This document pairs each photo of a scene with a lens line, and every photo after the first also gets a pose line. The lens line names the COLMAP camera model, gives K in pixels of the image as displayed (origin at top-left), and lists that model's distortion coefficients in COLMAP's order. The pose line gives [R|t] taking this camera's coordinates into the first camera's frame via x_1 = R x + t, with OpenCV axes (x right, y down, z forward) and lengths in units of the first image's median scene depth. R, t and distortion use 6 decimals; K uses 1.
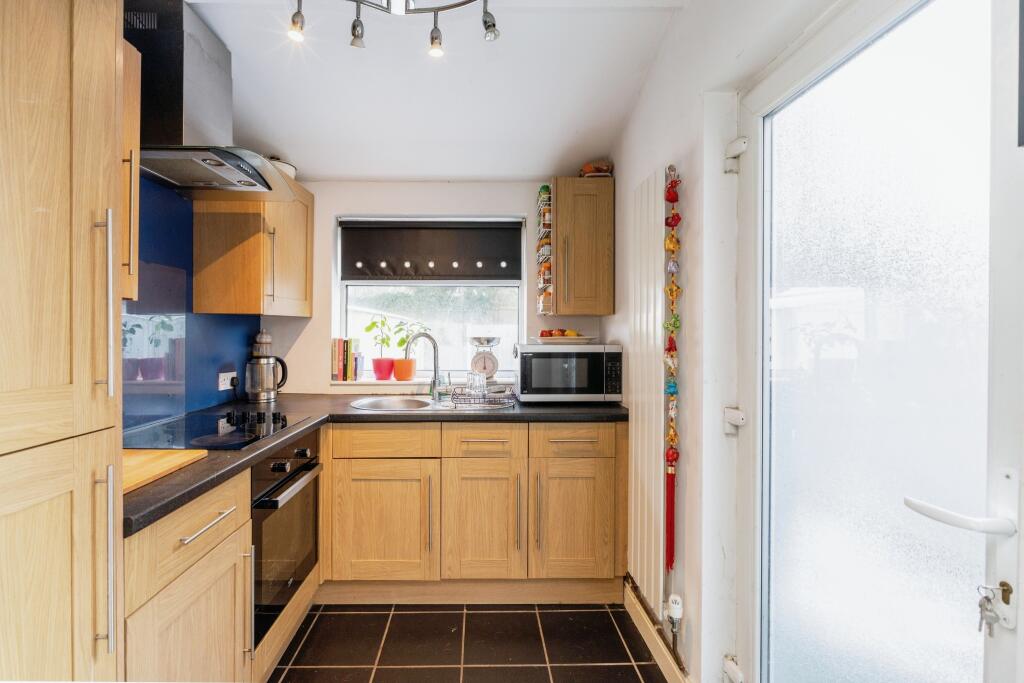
lens RADIAL K [[458.6, 0, 477.9], [0, 458.6, 335.9], [0, 0, 1]] dist [-0.000160, -0.000162]
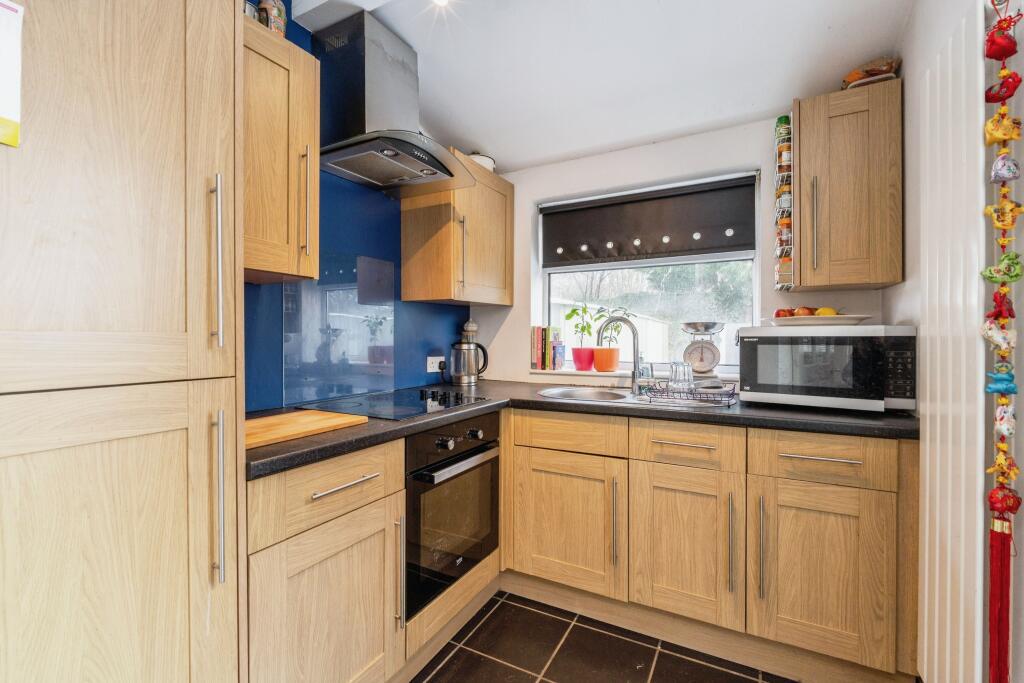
lens RADIAL K [[445.7, 0, 491.2], [0, 445.7, 338.9], [0, 0, 1]] dist [-0.003125, -0.000587]
pose [[0.869228, -0.001924, -0.494407, 0.107039], [0.000812, 0.999997, -0.002464, 0.045045], [0.494410, 0.001741, 0.869227, 0.154633]]
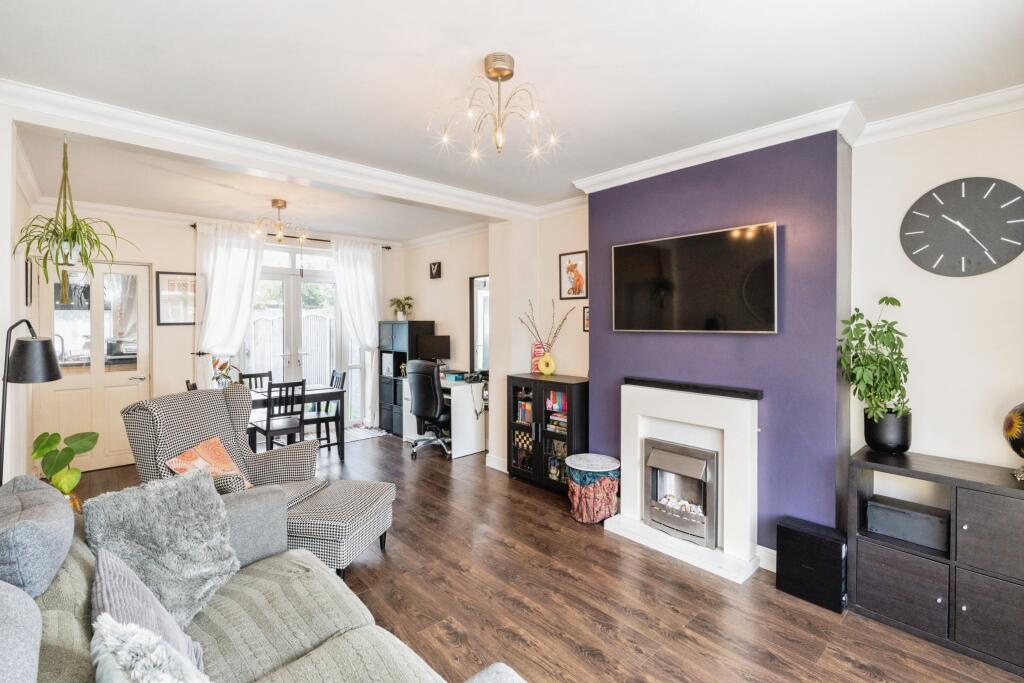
lens RADIAL K [[452.8, 0, 497.1], [0, 452.8, 327.9], [0, 0, 1]] dist [-0.003266, -0.000370]
pose [[0.747540, -0.009475, 0.664149, 0.049033], [0.007826, 0.999954, 0.005457, -0.041602], [-0.664171, 0.001118, 0.747580, -2.772210]]
